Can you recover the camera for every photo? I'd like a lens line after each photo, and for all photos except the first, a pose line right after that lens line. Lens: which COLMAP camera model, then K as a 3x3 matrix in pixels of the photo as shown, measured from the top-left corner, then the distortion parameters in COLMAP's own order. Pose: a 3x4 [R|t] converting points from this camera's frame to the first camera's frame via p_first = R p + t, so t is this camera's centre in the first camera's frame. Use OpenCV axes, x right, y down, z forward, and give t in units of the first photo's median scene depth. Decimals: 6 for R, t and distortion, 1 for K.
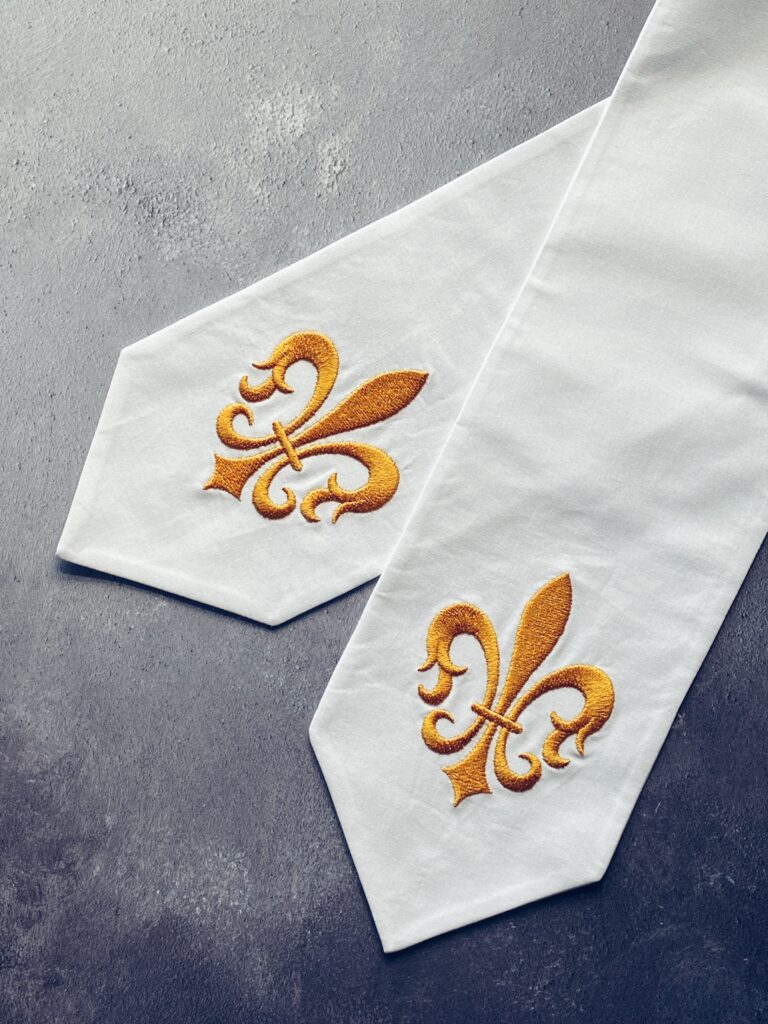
lens RADIAL K [[2633.0, 0, 353.8], [0, 2633.0, 410.3], [0, 0, 1]] dist [0.190286, 0.000000]
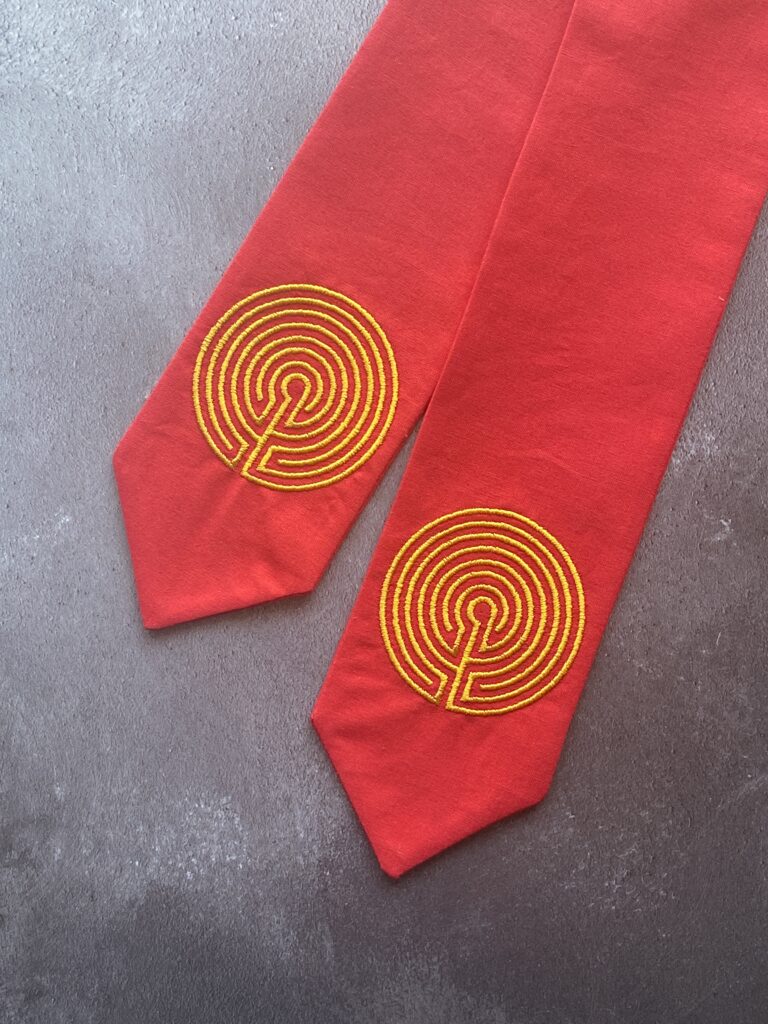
lens RADIAL K [[2633.0, 0, 315.7], [0, 2633.0, 550.3], [0, 0, 1]] dist [0.190286, 0.000000]
pose [[0.978815, -0.204493, -0.010141, 0.008091], [0.204420, 0.973274, 0.104639, 0.013987], [-0.011528, -0.104495, 0.994459, 0.200926]]
